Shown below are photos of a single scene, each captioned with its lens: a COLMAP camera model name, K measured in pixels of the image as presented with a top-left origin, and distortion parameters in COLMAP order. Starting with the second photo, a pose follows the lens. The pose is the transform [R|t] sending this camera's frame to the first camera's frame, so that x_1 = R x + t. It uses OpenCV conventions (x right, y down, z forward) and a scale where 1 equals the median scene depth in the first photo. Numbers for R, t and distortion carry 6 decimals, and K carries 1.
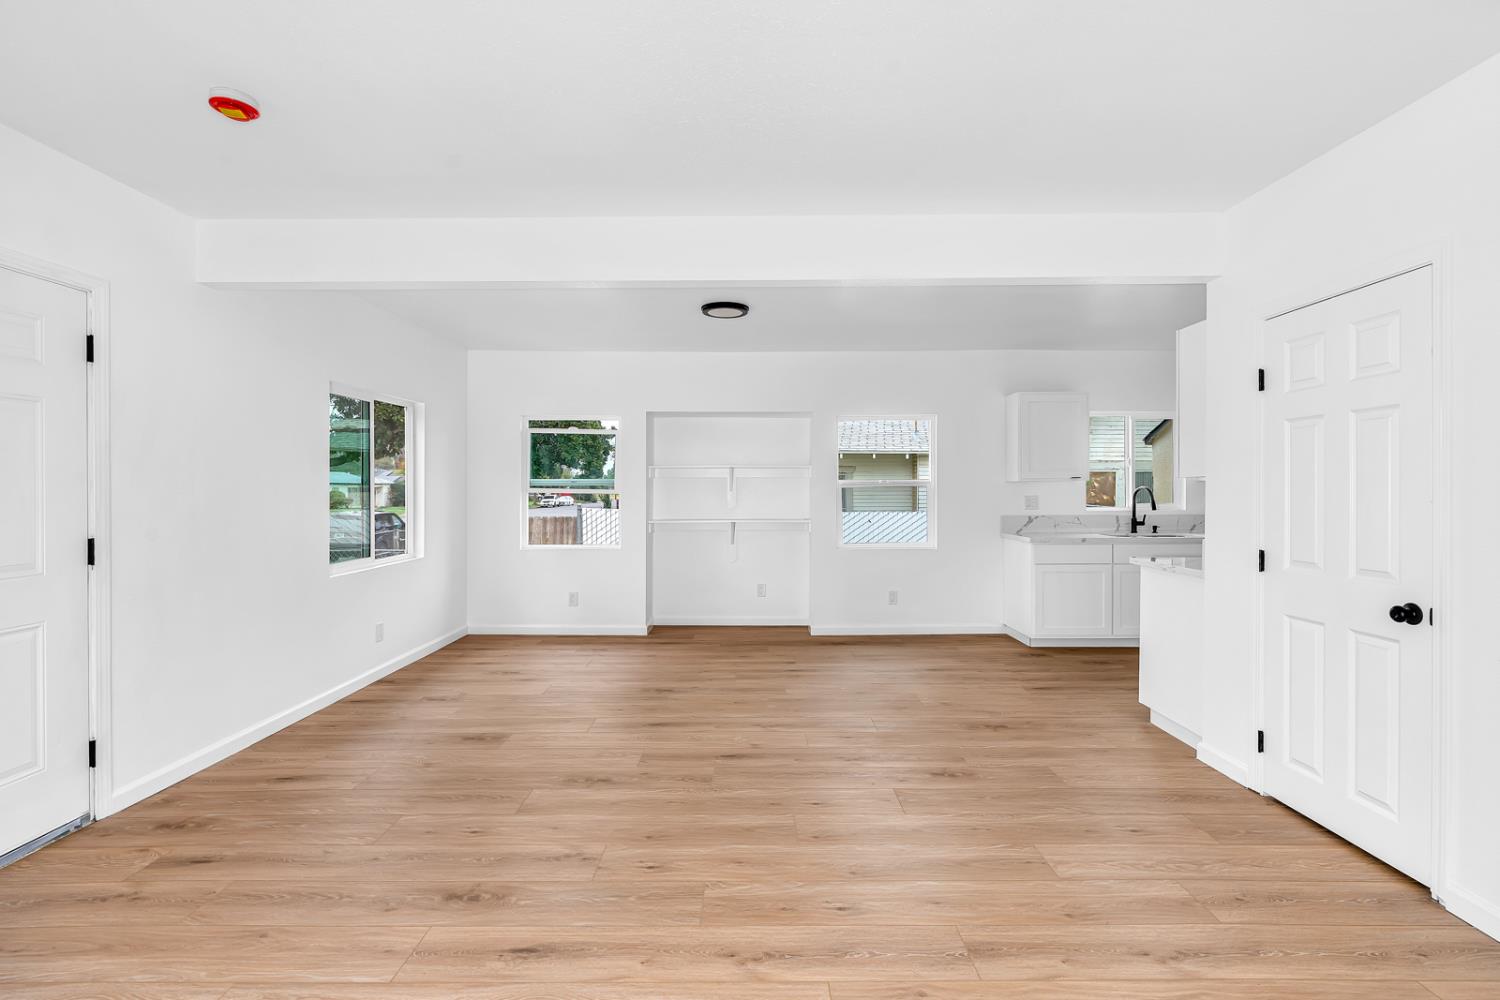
lens RADIAL K [[676.6, 0, 750.5], [0, 676.6, 496.4], [0, 0, 1]] dist [-0.006837, 0.003040]
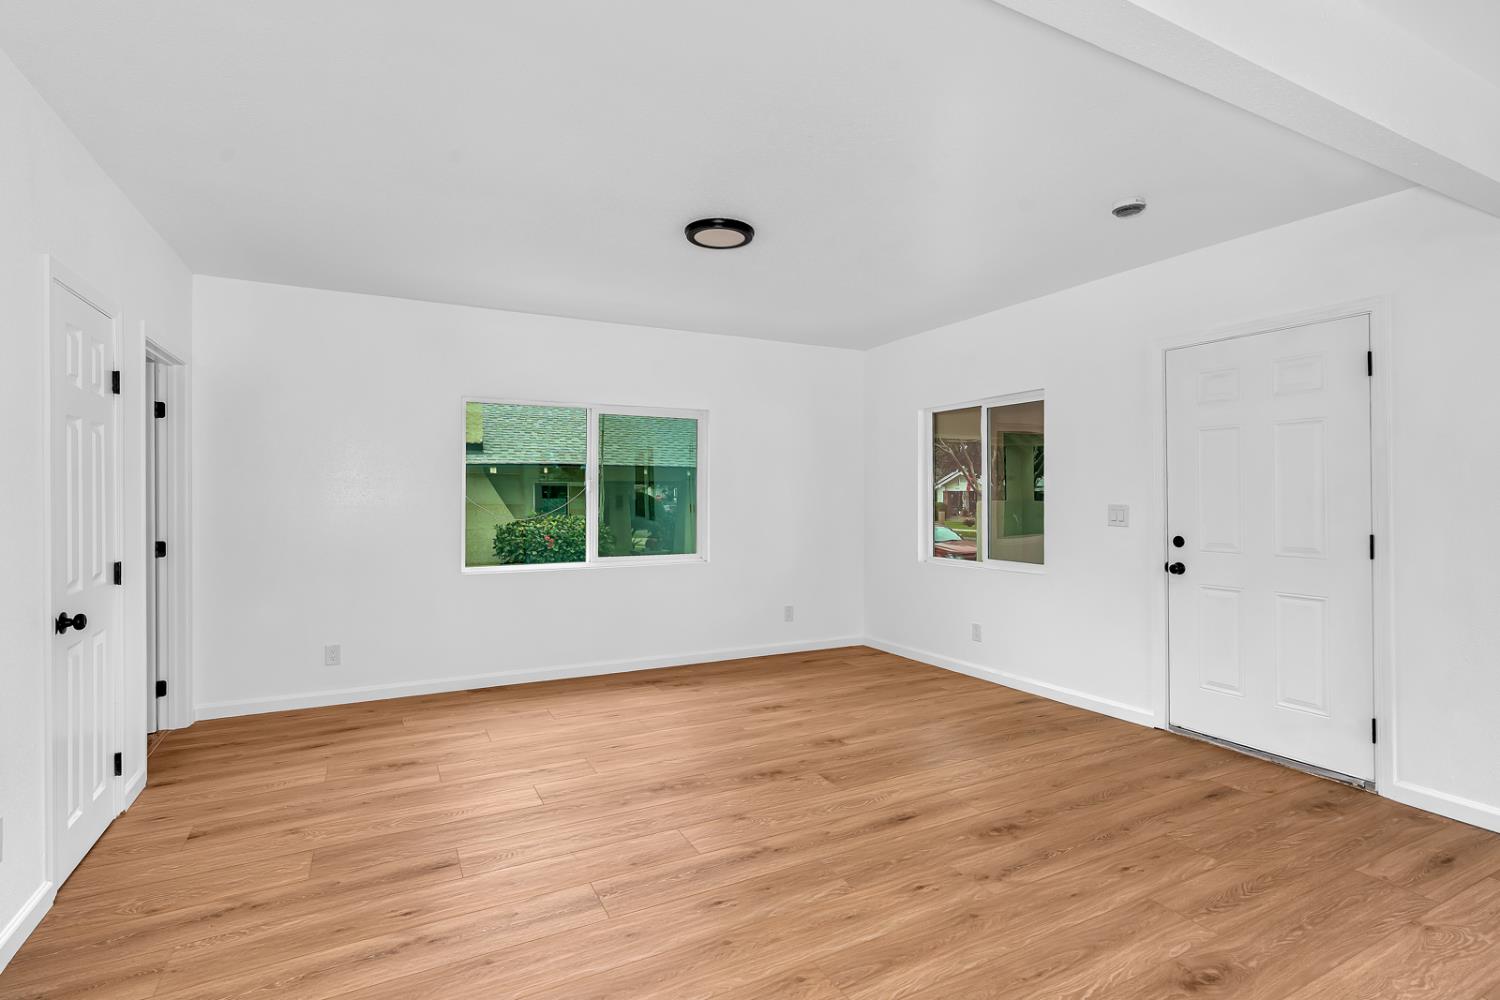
lens RADIAL K [[715.1, 0, 752.3], [0, 715.1, 489.7], [0, 0, 1]] dist [-0.002259, 0.000860]
pose [[-0.879753, 0.002797, -0.475424, 0.382757], [-0.001097, 0.999968, 0.007913, -0.016366], [0.475431, 0.007484, -0.879721, 1.251452]]
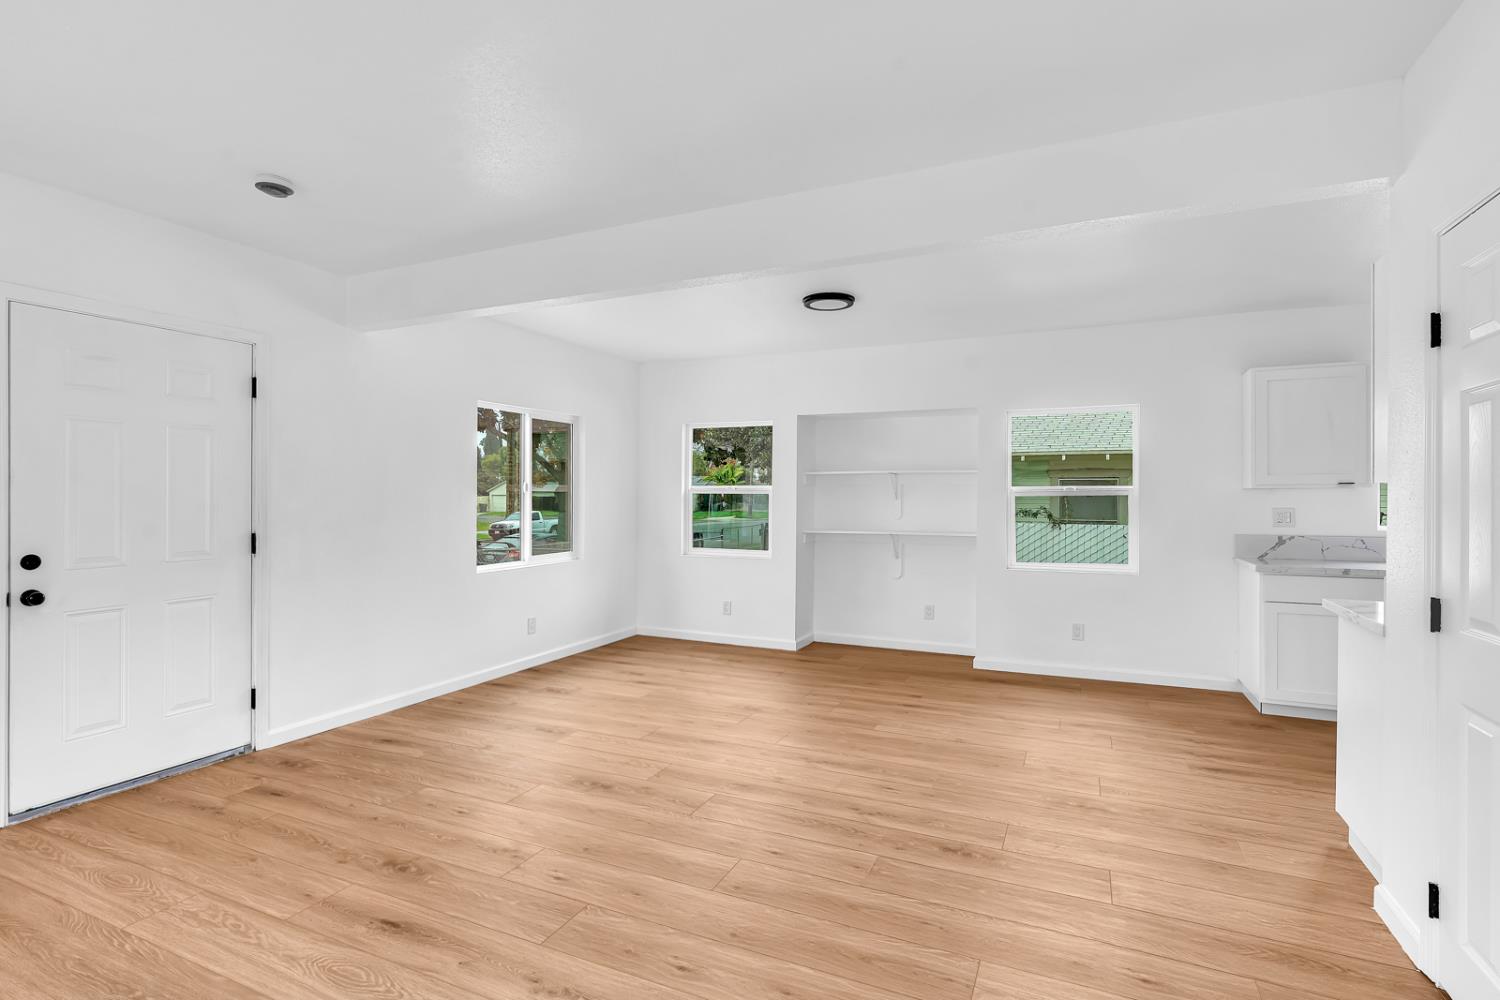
lens RADIAL K [[715.1, 0, 759.1], [0, 715.1, 498.1], [0, 0, 1]] dist [-0.002259, 0.000860]
pose [[0.912745, 0.004412, -0.408507, 0.387199], [-0.008276, 0.999936, -0.007692, -0.002511], [0.408447, 0.010402, 0.912723, 0.110162]]
